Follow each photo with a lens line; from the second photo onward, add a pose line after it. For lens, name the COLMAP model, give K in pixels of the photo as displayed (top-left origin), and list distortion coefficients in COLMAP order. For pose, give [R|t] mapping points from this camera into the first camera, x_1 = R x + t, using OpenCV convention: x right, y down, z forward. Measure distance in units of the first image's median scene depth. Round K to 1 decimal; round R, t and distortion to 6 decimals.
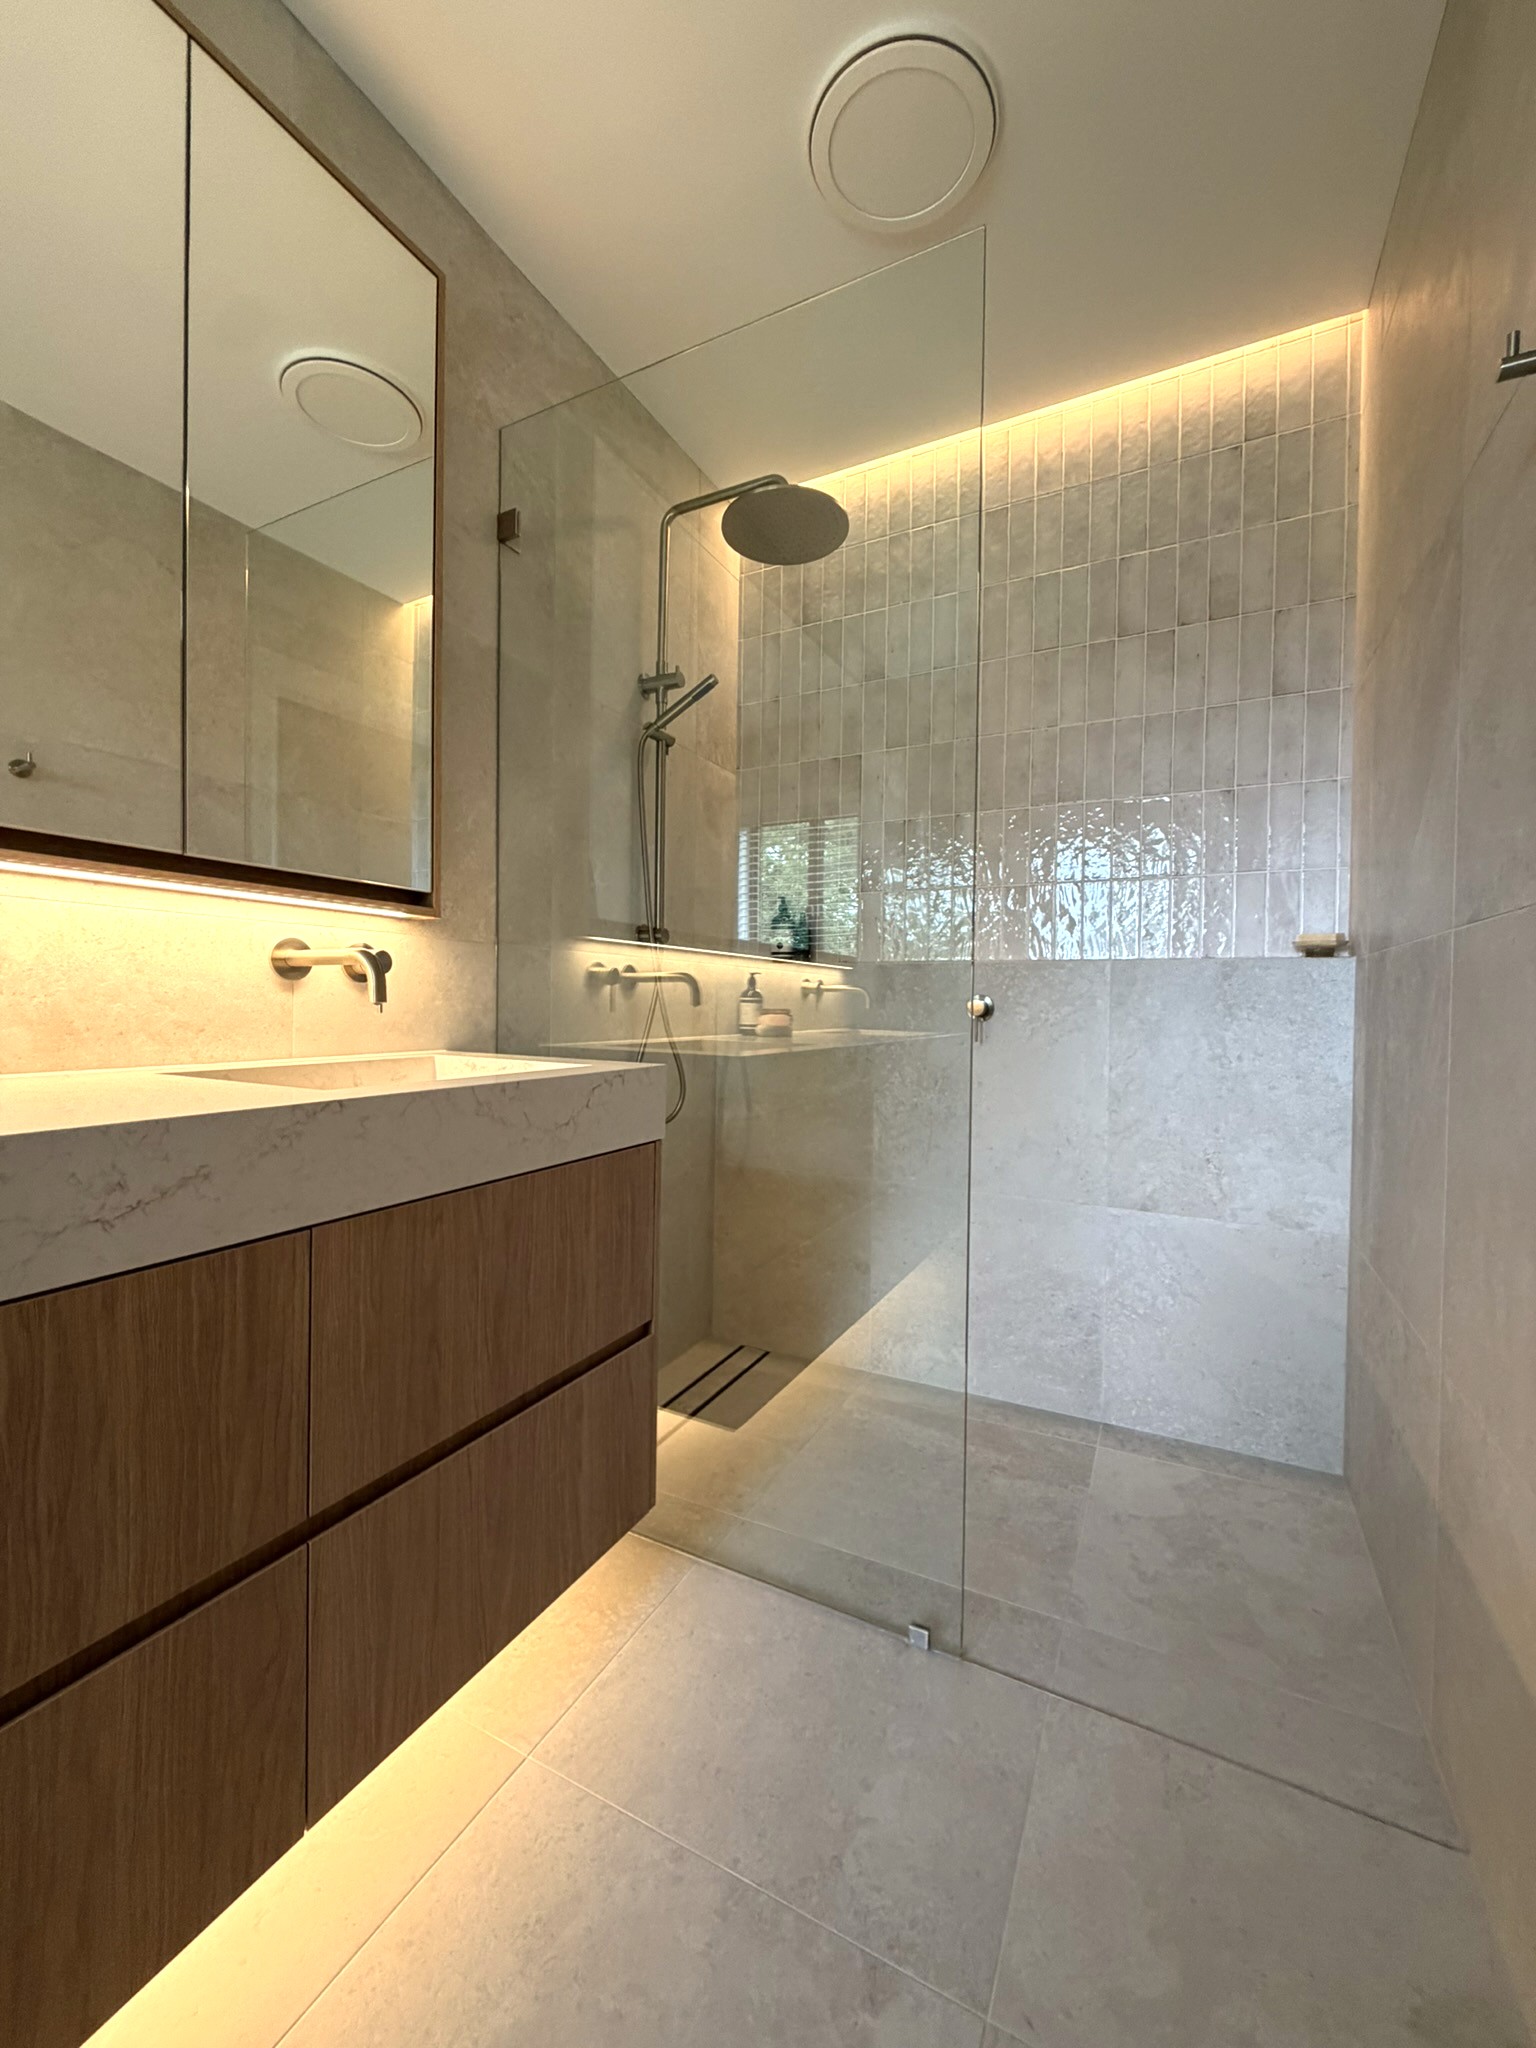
lens RADIAL K [[816.2, 0, 767.7], [0, 816.2, 1014.3], [0, 0, 1]] dist [-0.000190, 0.000077]
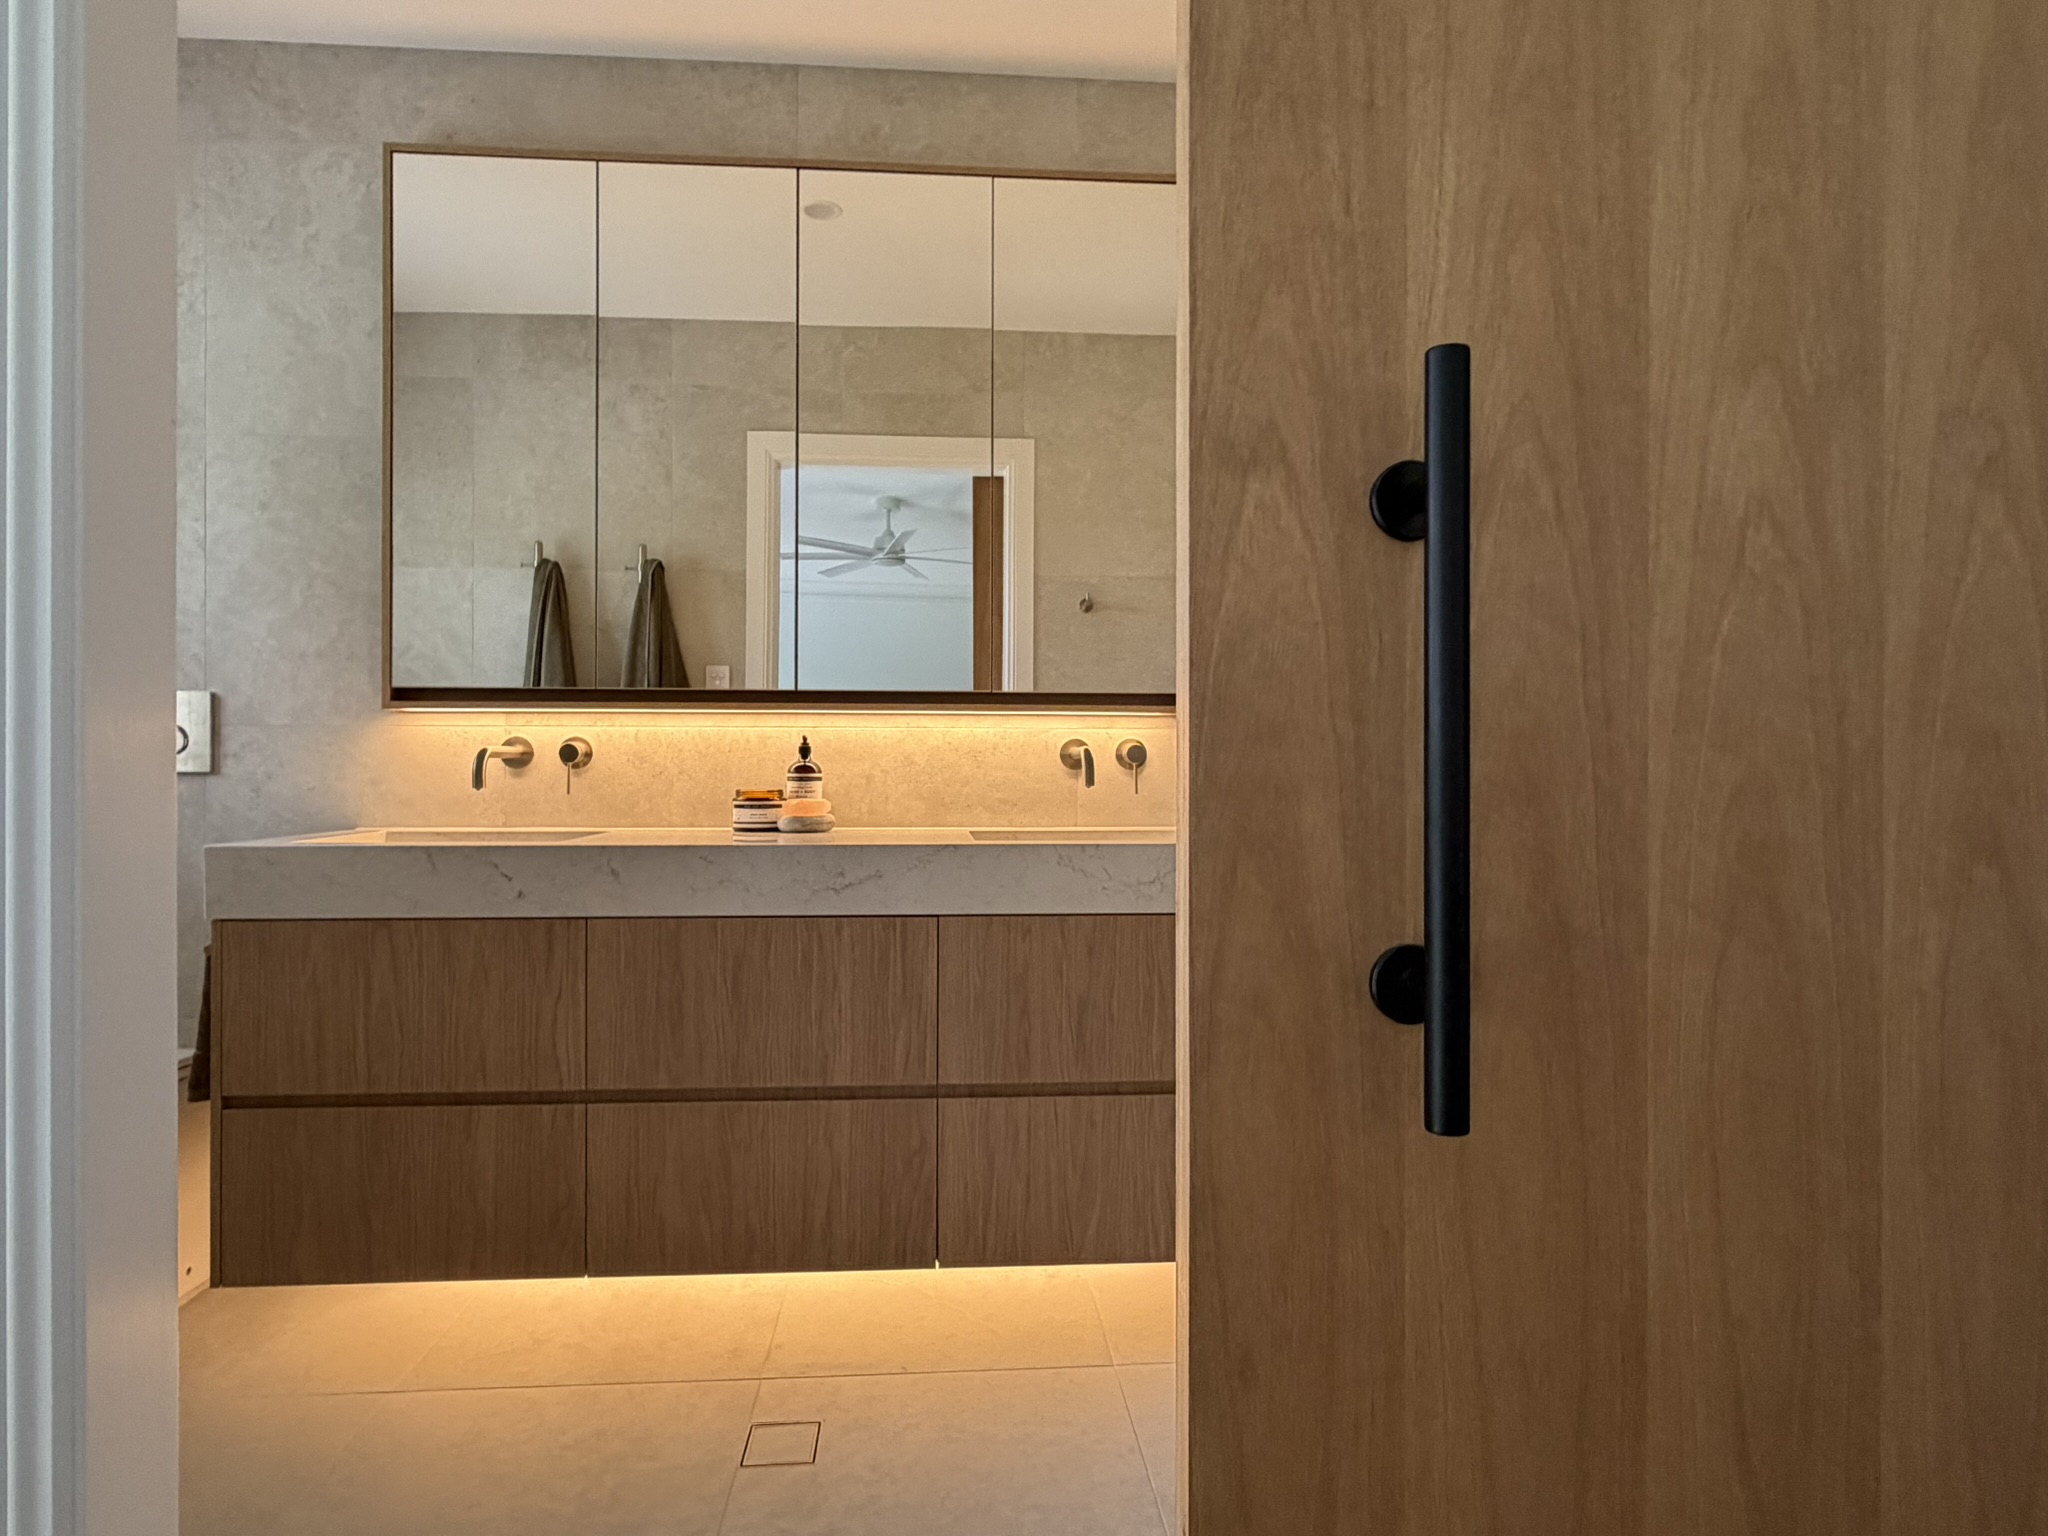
lens RADIAL K [[1148.2, 0, 1015.6], [0, 1148.2, 763.6], [0, 0, 1]] dist [-0.000933, -0.002187]
pose [[0.523749, -0.018066, -0.851681, 0.691102], [-0.005784, 0.999677, -0.024762, -0.002485], [0.851853, 0.017895, 0.523475, -0.065239]]
